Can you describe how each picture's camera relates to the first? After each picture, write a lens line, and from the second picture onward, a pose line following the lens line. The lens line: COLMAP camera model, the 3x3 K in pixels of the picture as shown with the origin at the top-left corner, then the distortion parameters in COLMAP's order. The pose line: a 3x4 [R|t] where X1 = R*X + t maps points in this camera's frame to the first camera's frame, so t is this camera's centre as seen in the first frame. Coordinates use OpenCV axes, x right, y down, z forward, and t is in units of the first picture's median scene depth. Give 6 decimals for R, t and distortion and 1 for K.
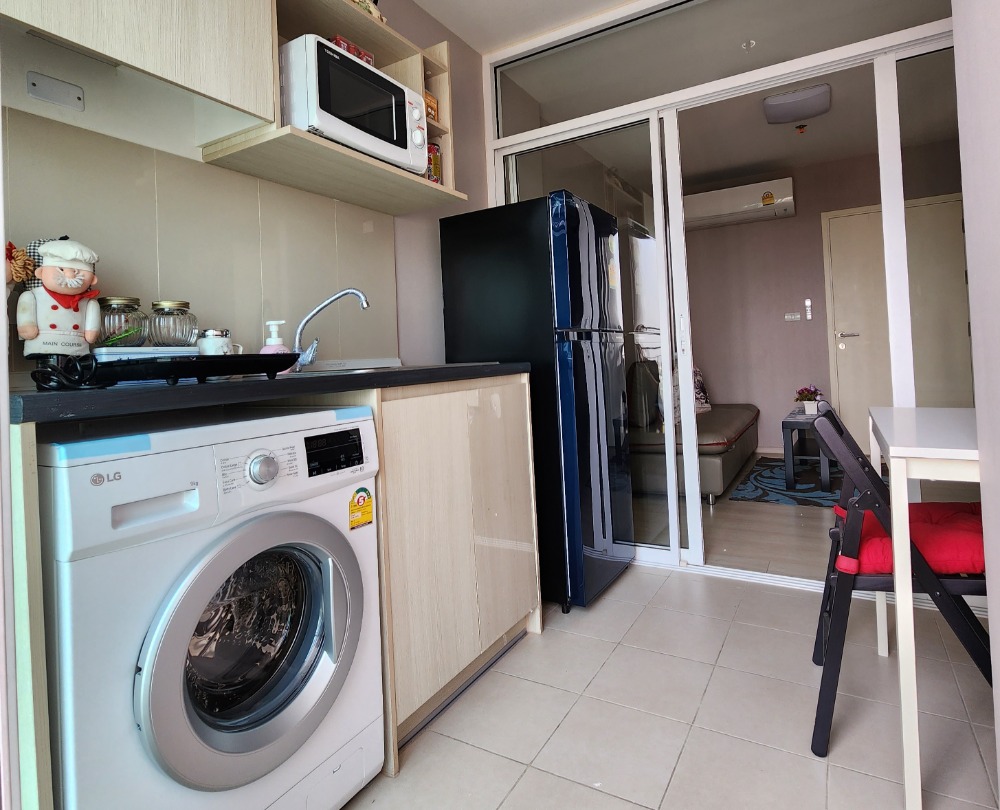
lens RADIAL K [[612.8, 0, 498.8], [0, 612.8, 406.2], [0, 0, 1]] dist [0.008561, -0.004713]
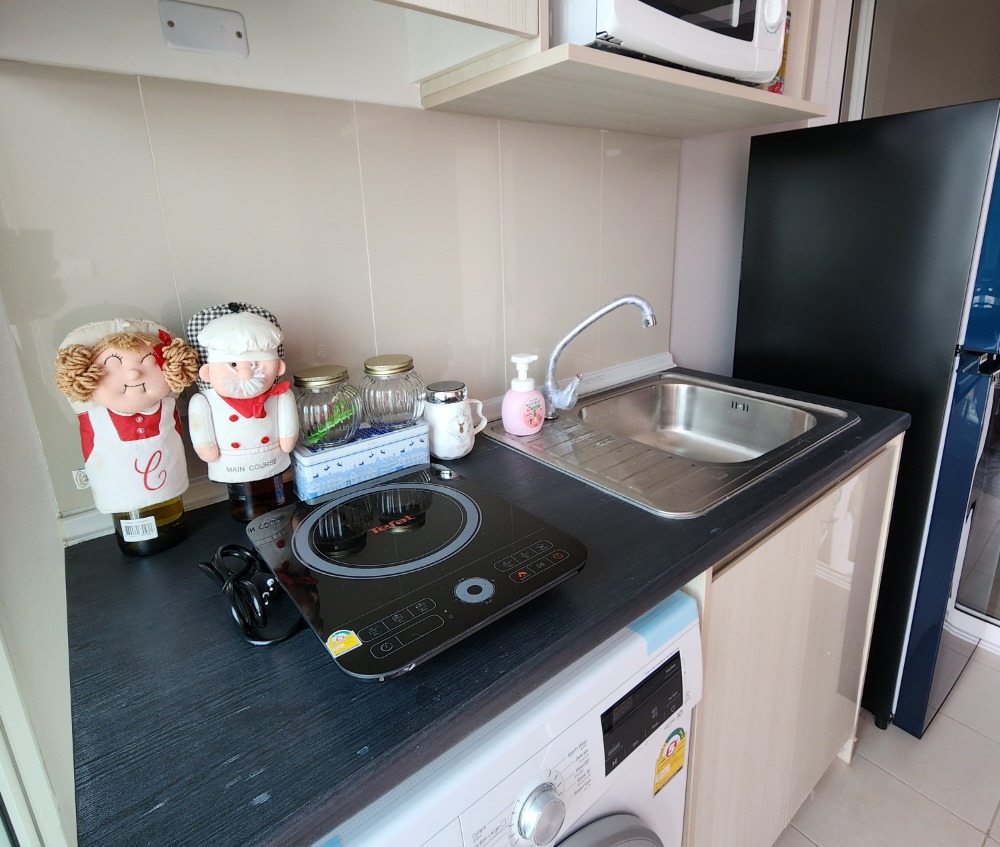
lens RADIAL K [[539.8, 0, 501.8], [0, 539.8, 421.1], [0, 0, 1]] dist [0.000679, 0.001043]
pose [[0.948479, 0.098641, -0.301094, -0.237760], [-0.004656, 0.954539, 0.298049, -0.305738], [0.316806, -0.281292, 0.905820, 0.501928]]
